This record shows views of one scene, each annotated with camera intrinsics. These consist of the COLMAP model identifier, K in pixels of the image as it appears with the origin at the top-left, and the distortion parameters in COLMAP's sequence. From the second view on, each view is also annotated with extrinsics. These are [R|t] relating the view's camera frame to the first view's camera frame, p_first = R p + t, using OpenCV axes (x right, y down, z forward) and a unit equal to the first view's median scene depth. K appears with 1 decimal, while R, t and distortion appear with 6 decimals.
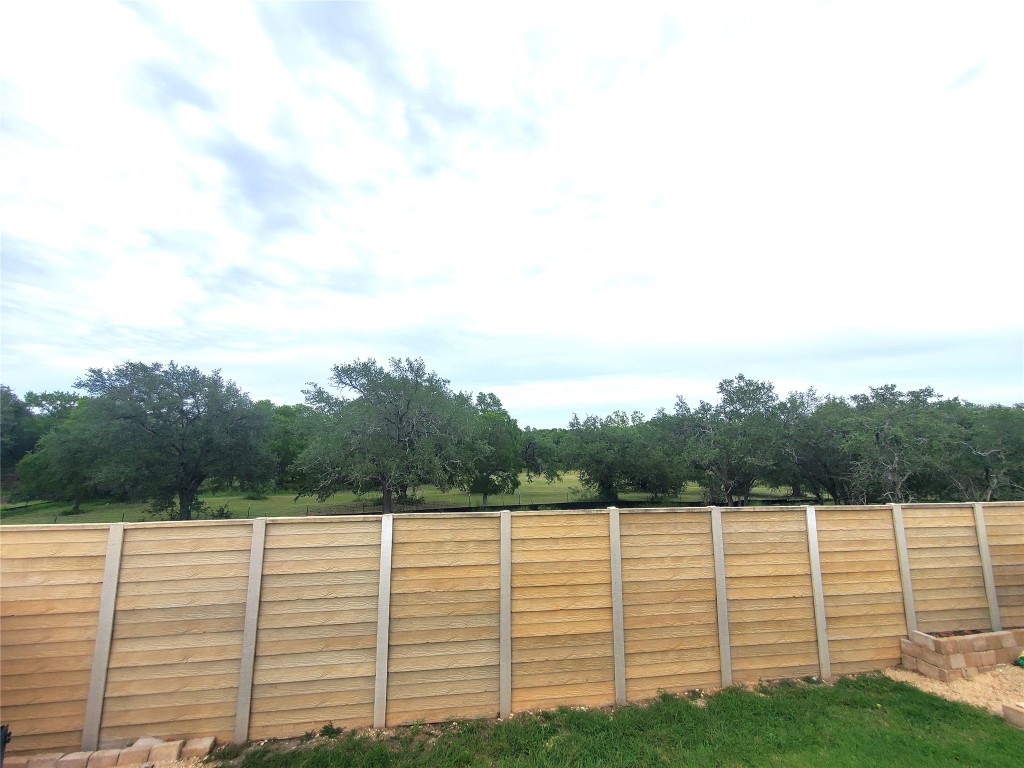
lens RADIAL K [[413.2, 0, 515.0], [0, 413.2, 382.5], [0, 0, 1]] dist [0.004571, -0.001279]
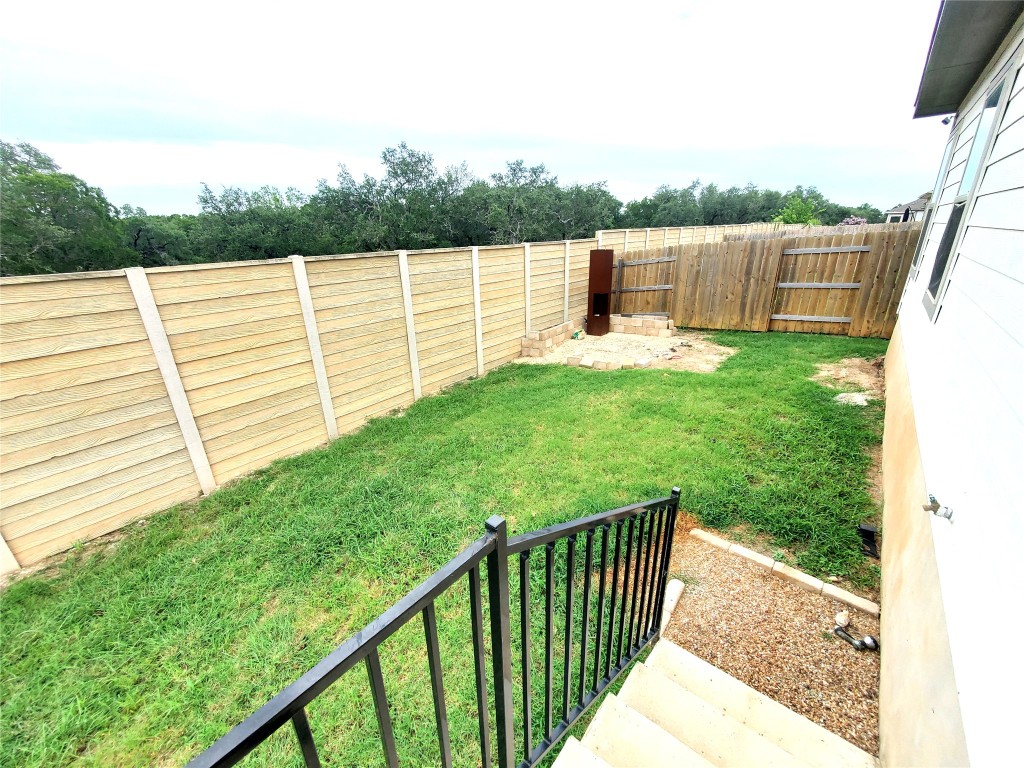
lens RADIAL K [[413.2, 0, 514.2], [0, 413.2, 387.1], [0, 0, 1]] dist [0.004571, -0.001279]
pose [[0.735059, -0.260007, 0.626166, -0.038388], [-0.071161, 0.888858, 0.452622, 0.120494], [-0.674258, -0.377263, 0.634861, 0.039042]]
